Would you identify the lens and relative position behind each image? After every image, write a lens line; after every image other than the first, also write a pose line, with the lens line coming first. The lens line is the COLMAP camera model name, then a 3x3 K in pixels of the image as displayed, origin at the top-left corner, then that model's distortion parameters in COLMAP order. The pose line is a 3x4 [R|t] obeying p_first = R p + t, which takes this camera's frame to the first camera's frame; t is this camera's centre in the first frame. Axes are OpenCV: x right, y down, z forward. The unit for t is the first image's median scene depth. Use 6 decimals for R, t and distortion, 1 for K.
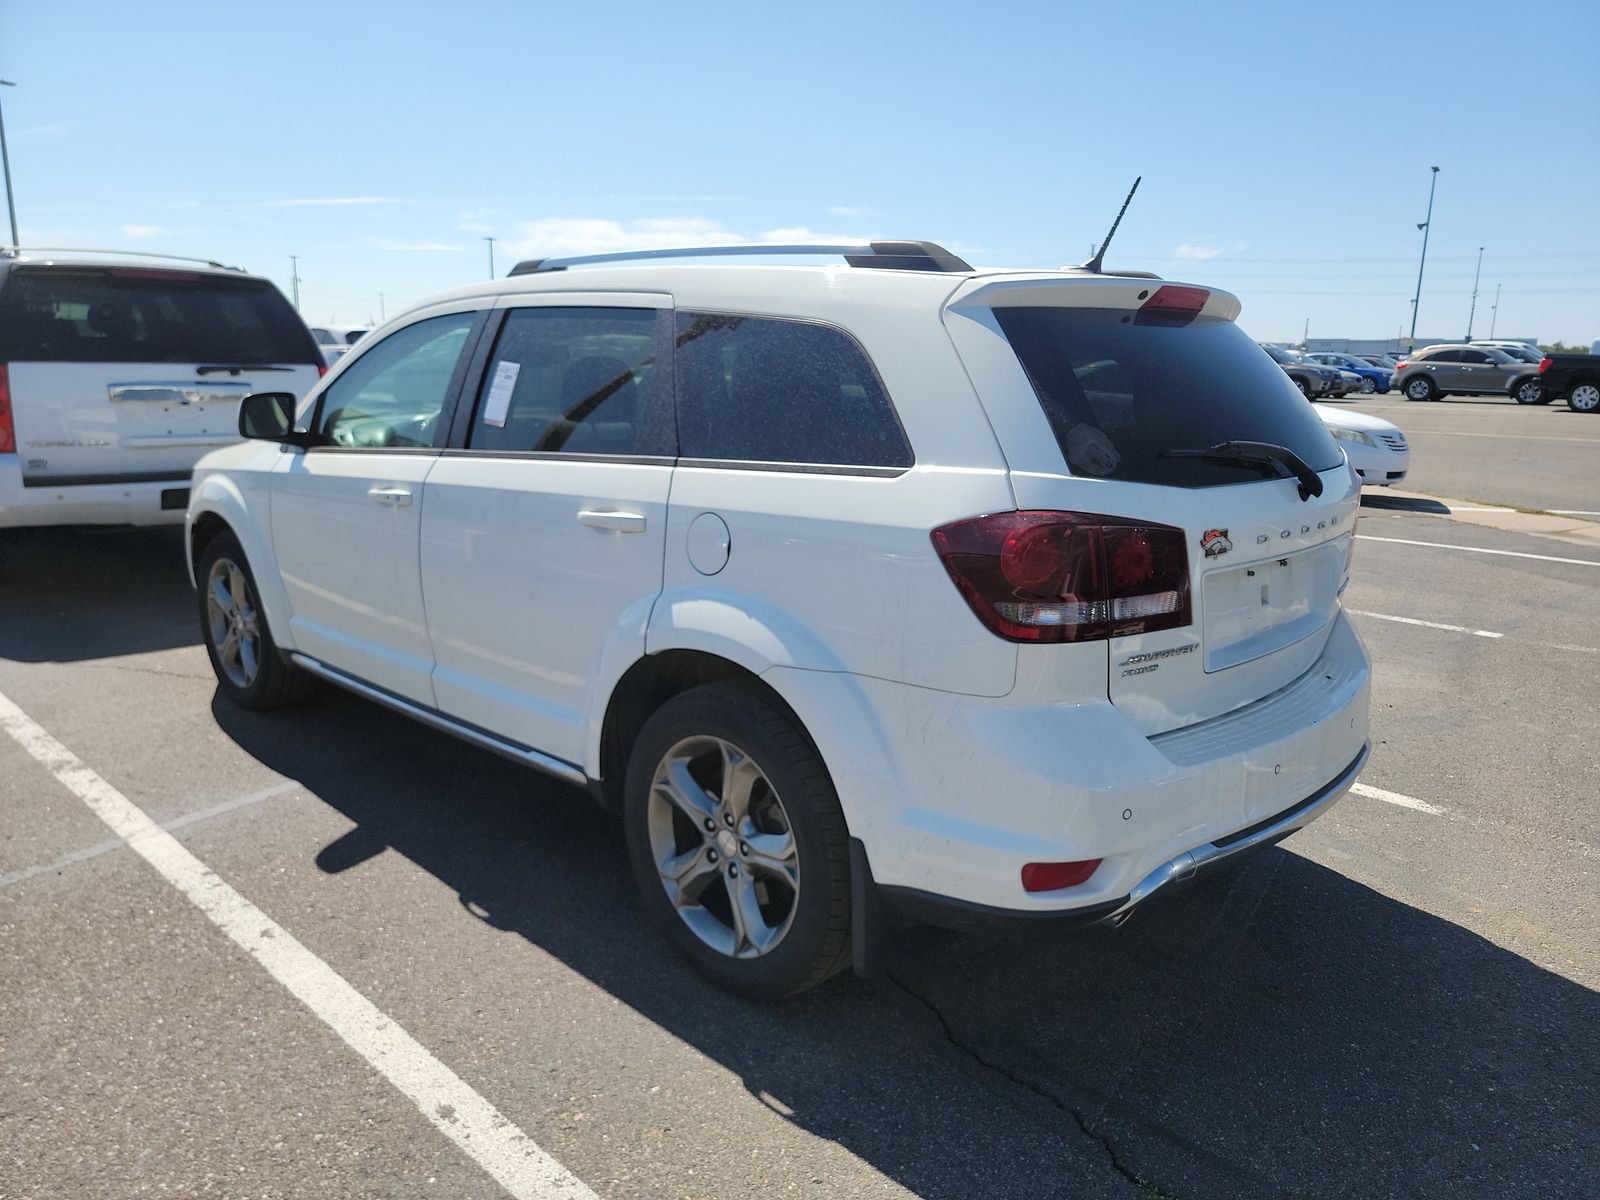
lens RADIAL K [[1133.1, 0, 809.5], [0, 1133.1, 599.8], [0, 0, 1]] dist [0.036059, -0.012629]
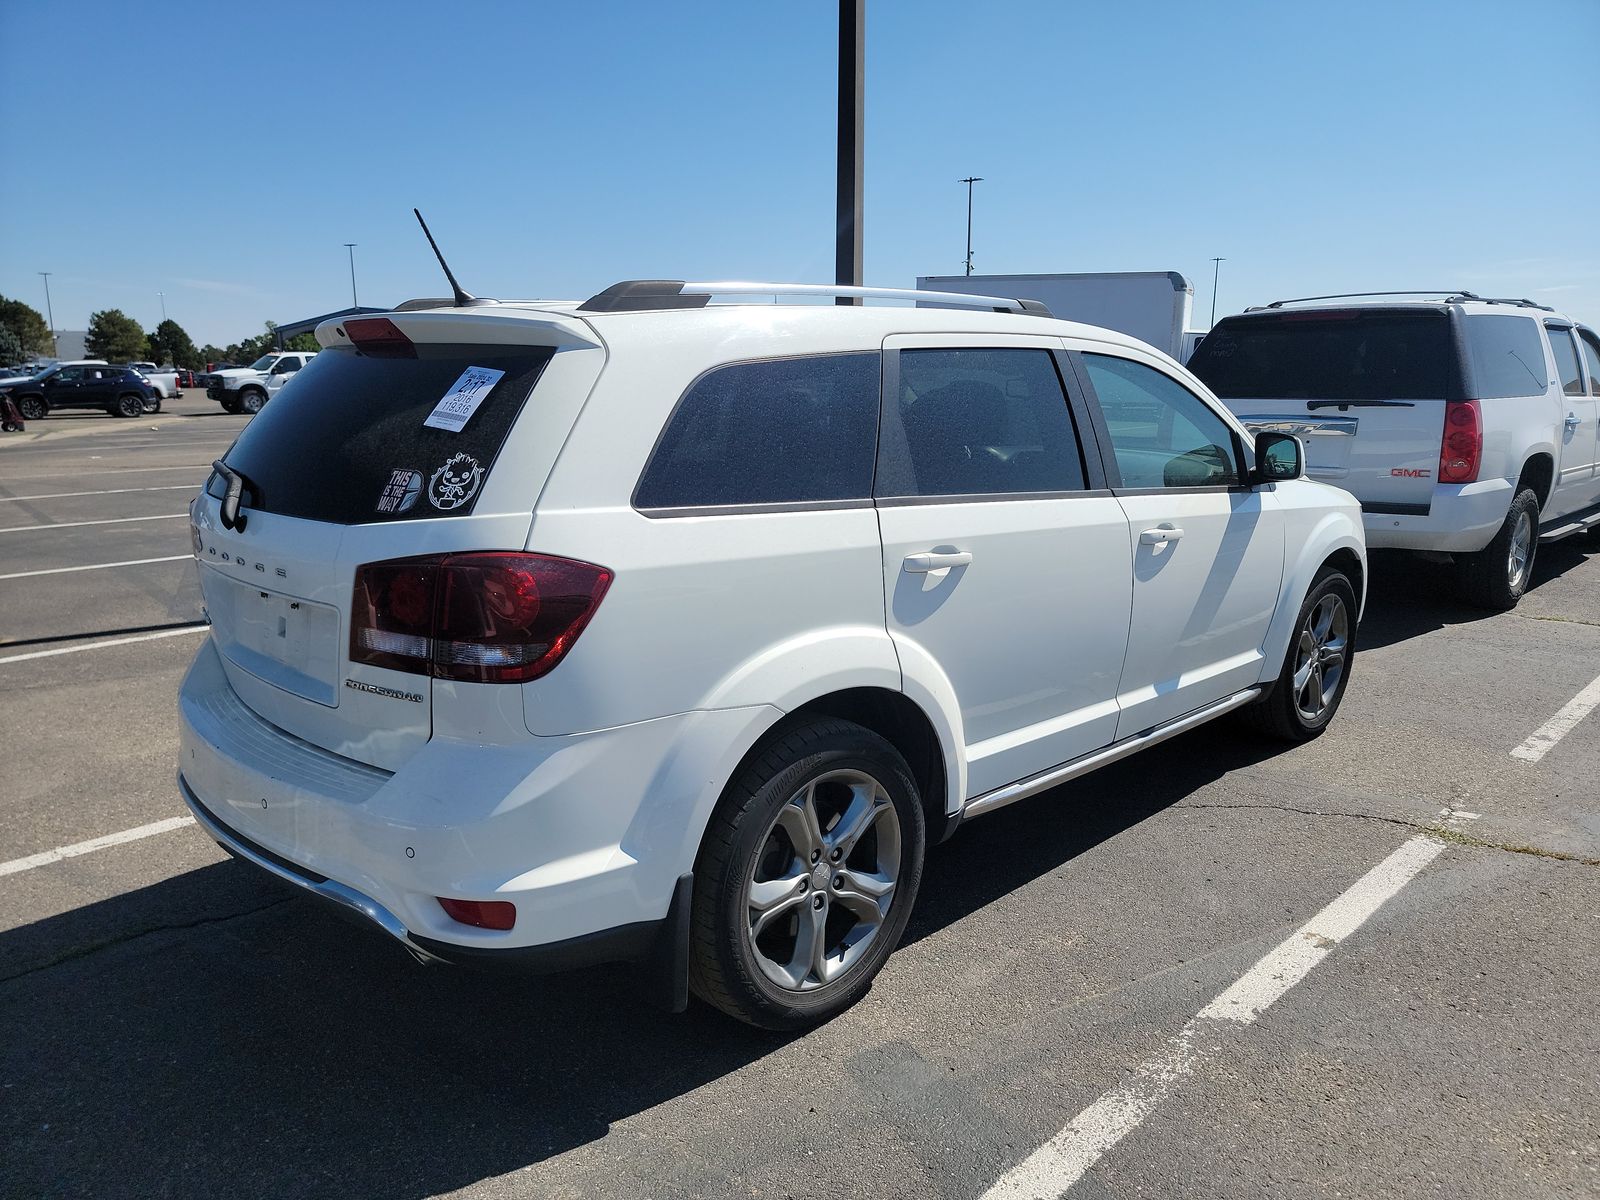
lens RADIAL K [[1133.1, 0, 812.2], [0, 1133.1, 589.3], [0, 0, 1]] dist [0.036059, -0.012629]
pose [[-0.028159, 0.166378, -0.985660, 1.100493], [-0.192747, 0.966642, 0.168675, -0.250561], [0.980844, 0.194732, 0.004849, 1.152085]]
